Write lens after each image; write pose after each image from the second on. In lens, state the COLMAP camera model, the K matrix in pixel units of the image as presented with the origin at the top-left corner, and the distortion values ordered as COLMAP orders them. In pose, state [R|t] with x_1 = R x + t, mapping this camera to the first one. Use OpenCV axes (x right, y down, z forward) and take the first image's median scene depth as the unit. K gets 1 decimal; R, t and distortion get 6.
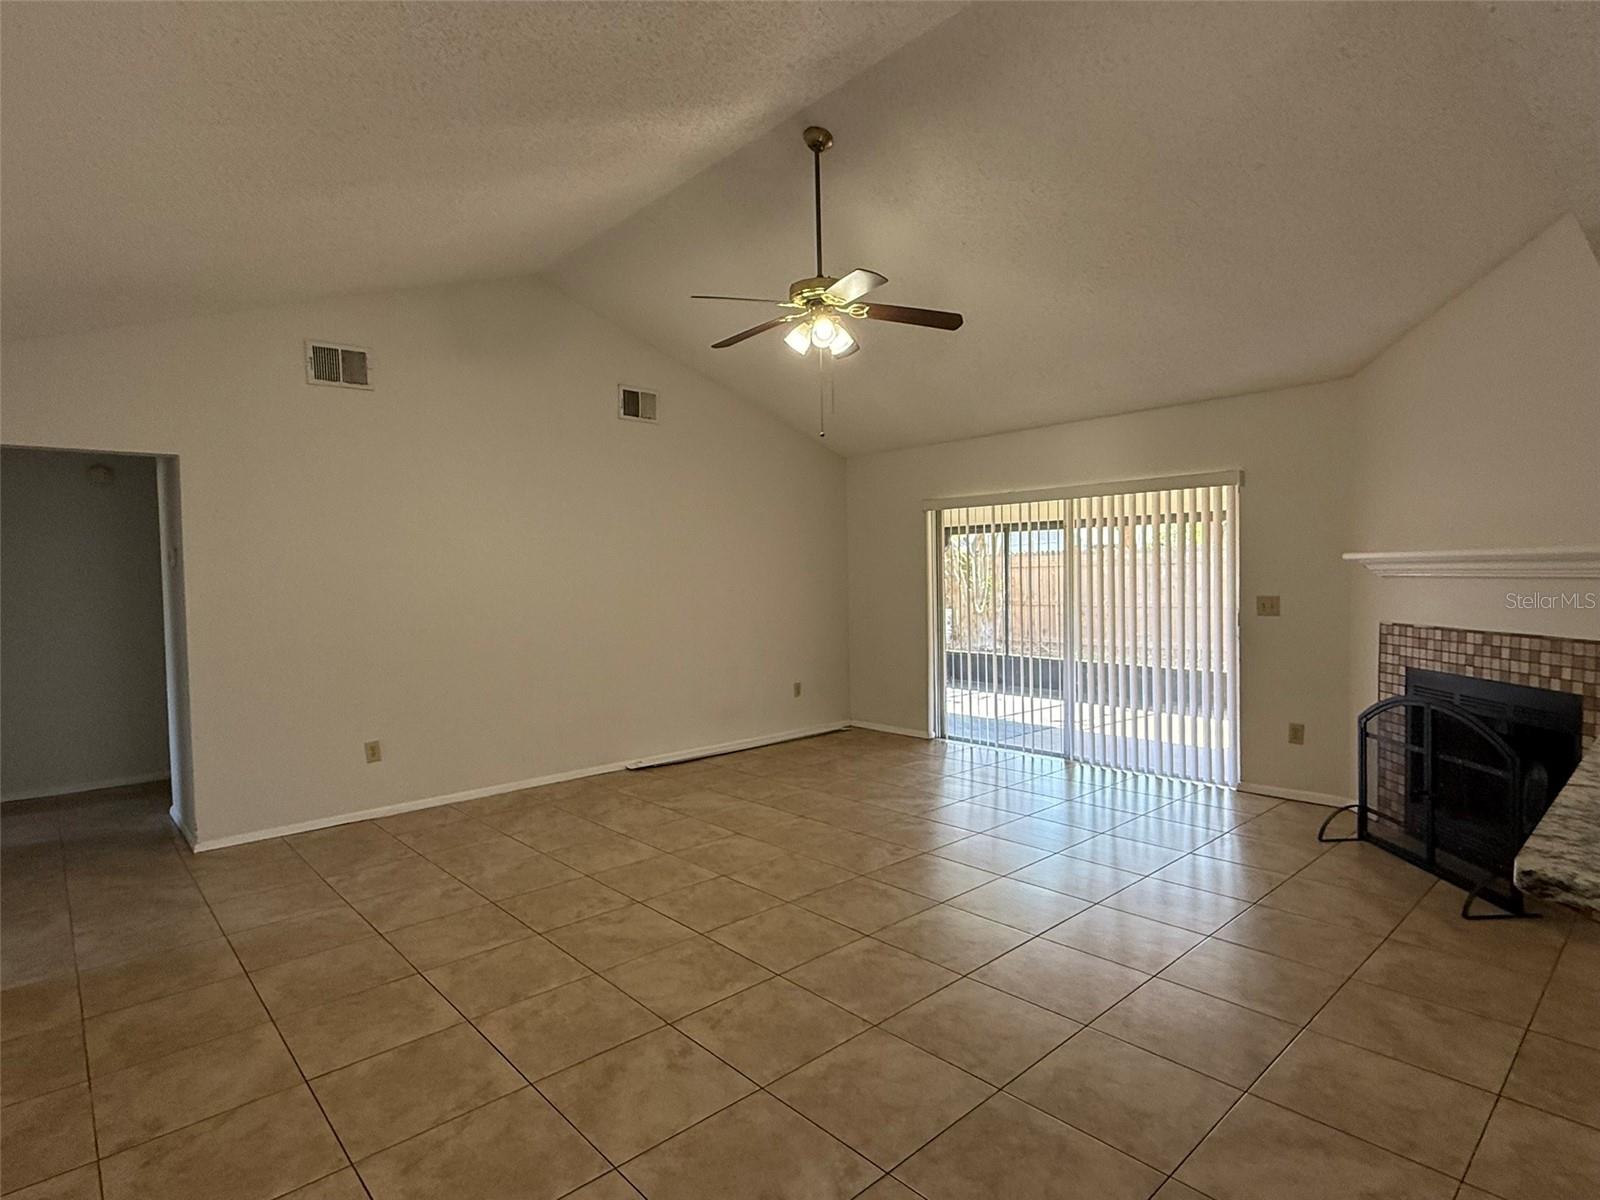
lens RADIAL K [[842.5, 0, 799.0], [0, 842.5, 599.2], [0, 0, 1]] dist [-0.000014, 0.000018]
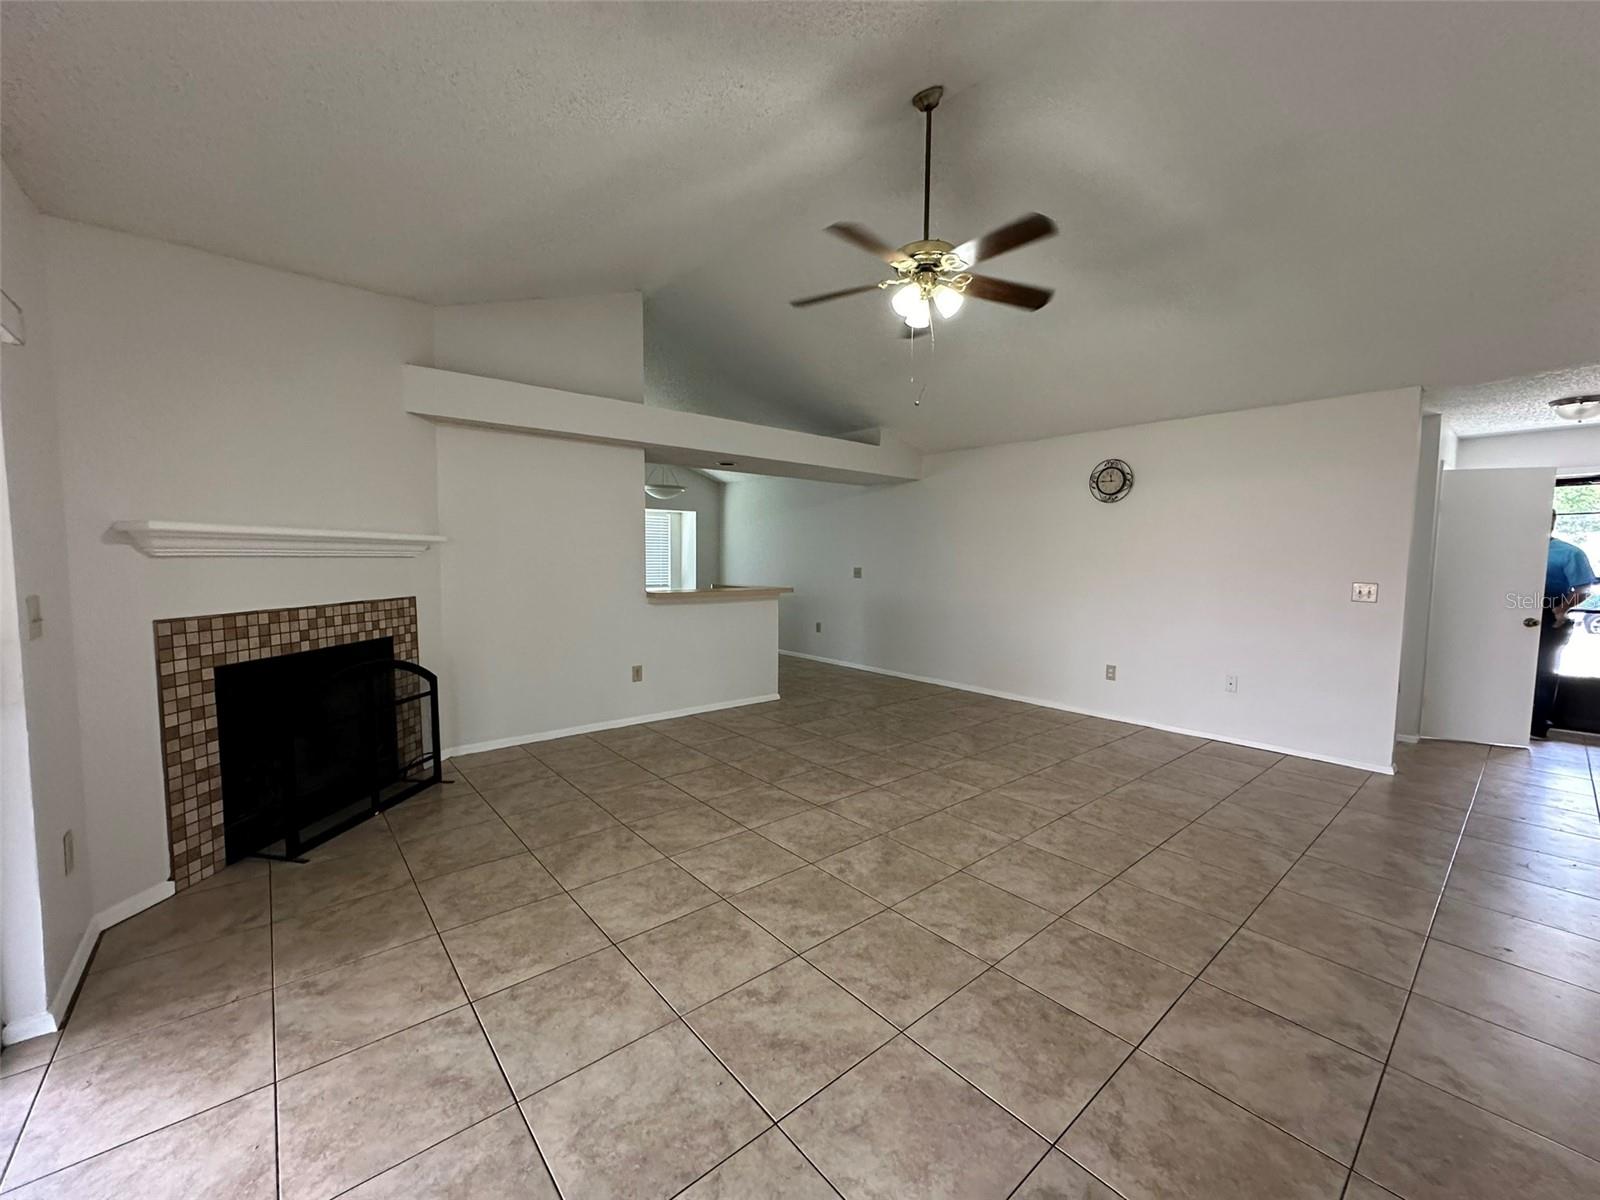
lens RADIAL K [[638.2, 0, 801.4], [0, 638.2, 602.3], [0, 0, 1]] dist [-0.000355, 0.000011]
pose [[-0.999286, 0.007780, 0.036983, 0.154095], [0.011539, 0.994661, 0.102549, -0.046853], [-0.035988, 0.102903, -0.994040, 1.893882]]
